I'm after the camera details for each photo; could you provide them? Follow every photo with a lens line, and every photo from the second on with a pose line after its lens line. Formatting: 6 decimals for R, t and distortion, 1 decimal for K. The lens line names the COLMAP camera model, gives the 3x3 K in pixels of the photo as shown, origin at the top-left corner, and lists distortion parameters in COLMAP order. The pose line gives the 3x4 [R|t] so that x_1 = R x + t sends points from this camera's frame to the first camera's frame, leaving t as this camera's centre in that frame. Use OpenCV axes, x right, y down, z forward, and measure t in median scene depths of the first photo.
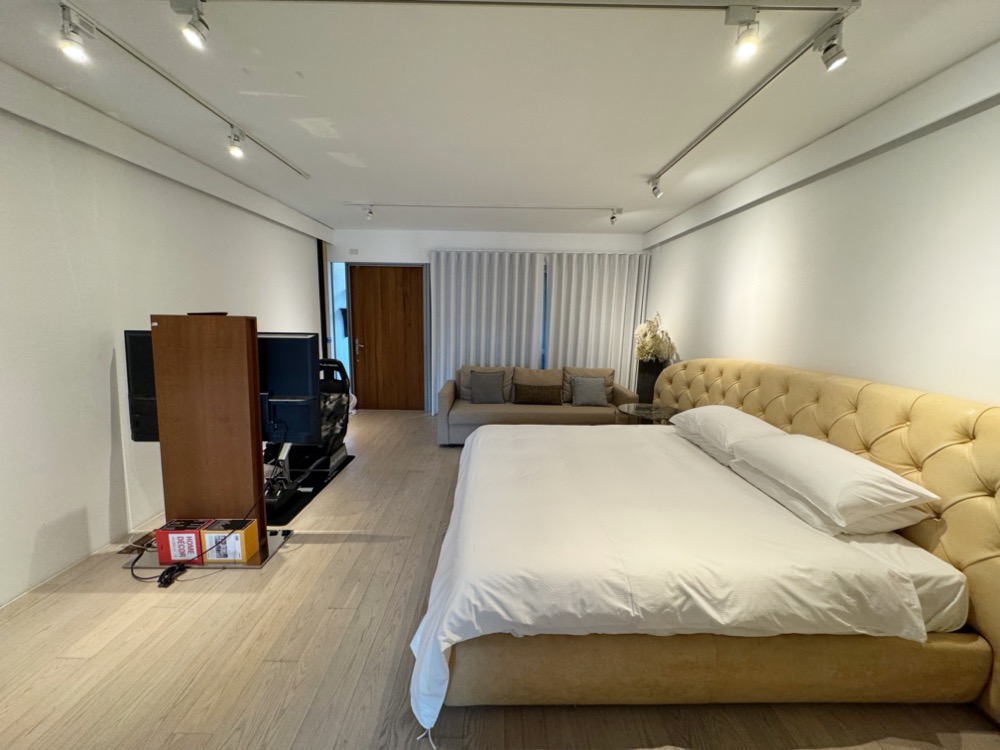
lens RADIAL K [[399.6, 0, 501.6], [0, 399.6, 377.4], [0, 0, 1]] dist [-0.001704, 0.000641]
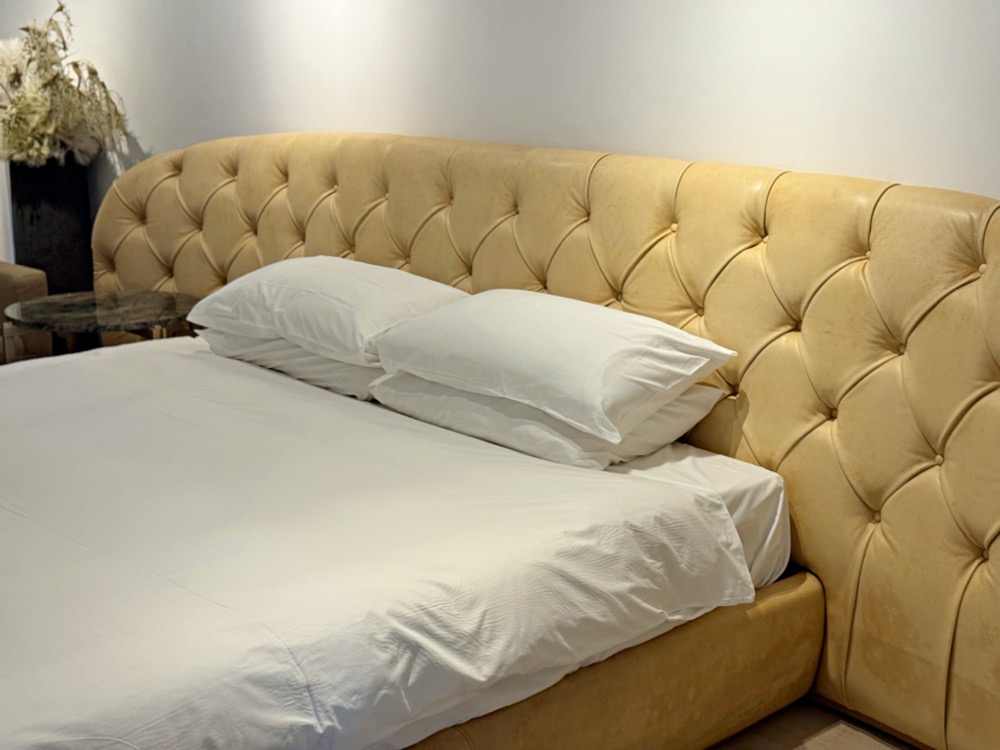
lens RADIAL K [[1390.5, 0, 499.1], [0, 1390.5, 373.3], [0, 0, 1]] dist [0.117131, 0.000000]
pose [[0.735560, -0.175324, 0.654380, -0.349789], [0.115215, 0.984235, 0.134192, 0.040432], [-0.667591, -0.023312, 0.744164, -0.173065]]
